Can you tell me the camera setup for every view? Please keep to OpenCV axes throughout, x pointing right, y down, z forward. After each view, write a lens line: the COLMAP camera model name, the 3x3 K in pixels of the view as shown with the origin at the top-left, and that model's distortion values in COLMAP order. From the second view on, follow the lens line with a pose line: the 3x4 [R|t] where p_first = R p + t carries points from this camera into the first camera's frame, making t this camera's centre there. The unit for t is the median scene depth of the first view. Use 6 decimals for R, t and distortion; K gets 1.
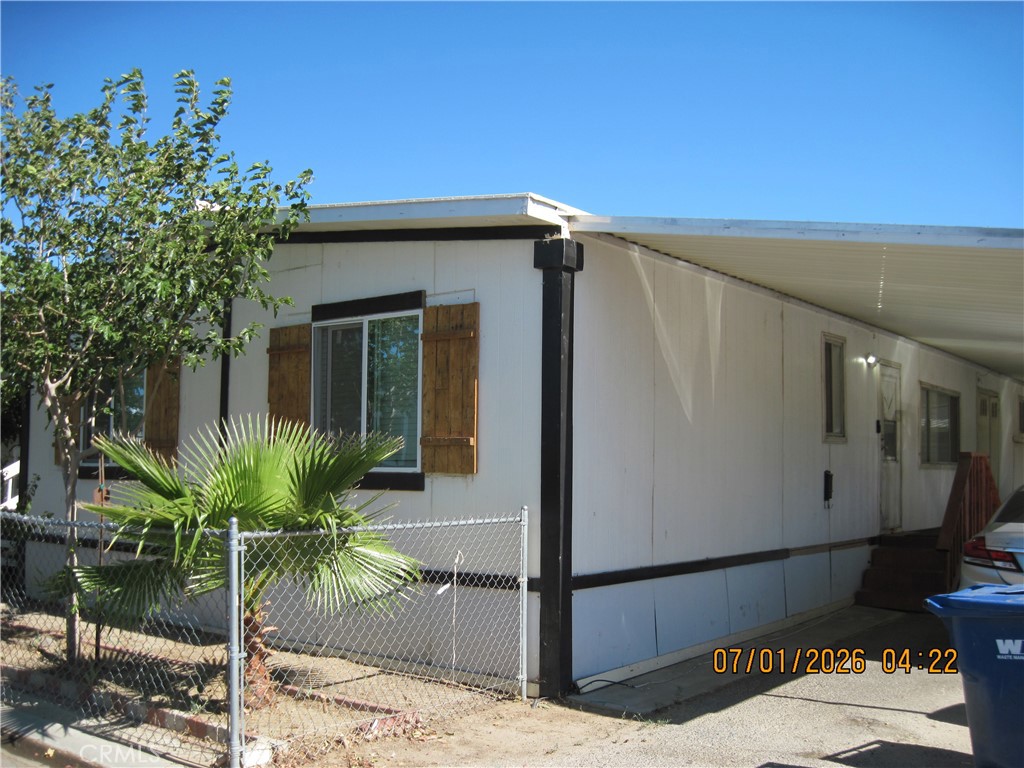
lens RADIAL K [[1061.4, 0, 510.6], [0, 1061.4, 405.0], [0, 0, 1]] dist [-0.120148, 0.039476]
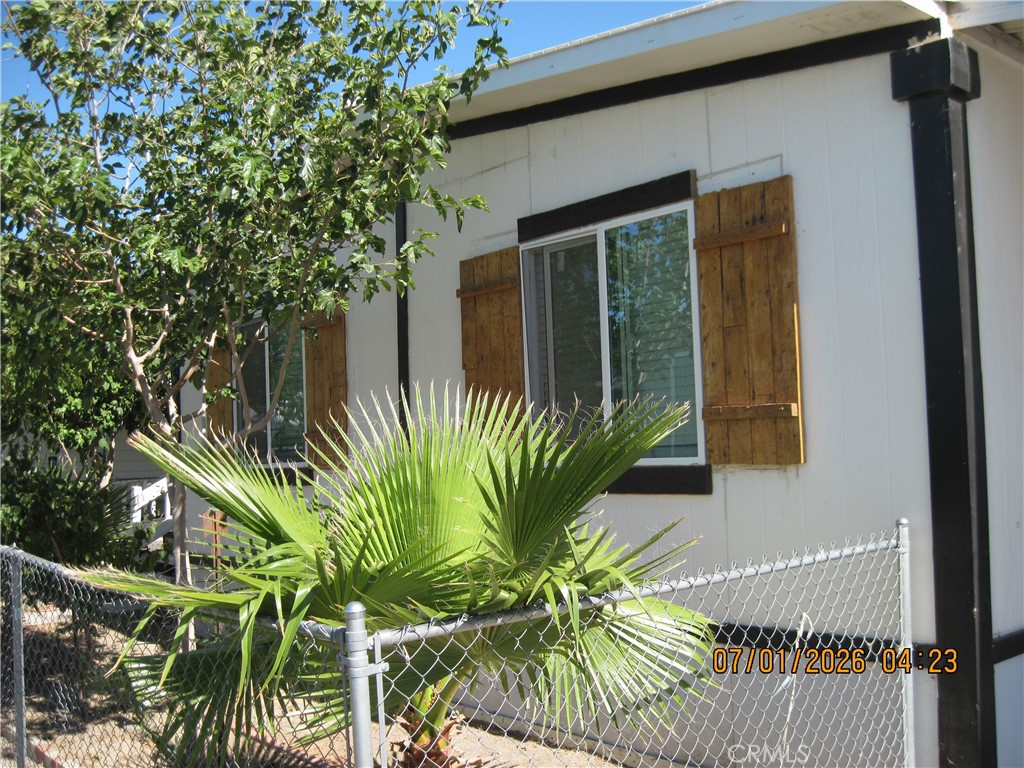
lens RADIAL K [[1061.4, 0, 510.6], [0, 1061.4, 405.0], [0, 0, 1]] dist [-0.120148, 0.039476]
pose [[0.976719, -0.051130, -0.208339, -0.067180], [0.056136, 0.998258, 0.018181, 0.012023], [0.207047, -0.029453, 0.977888, 0.387999]]
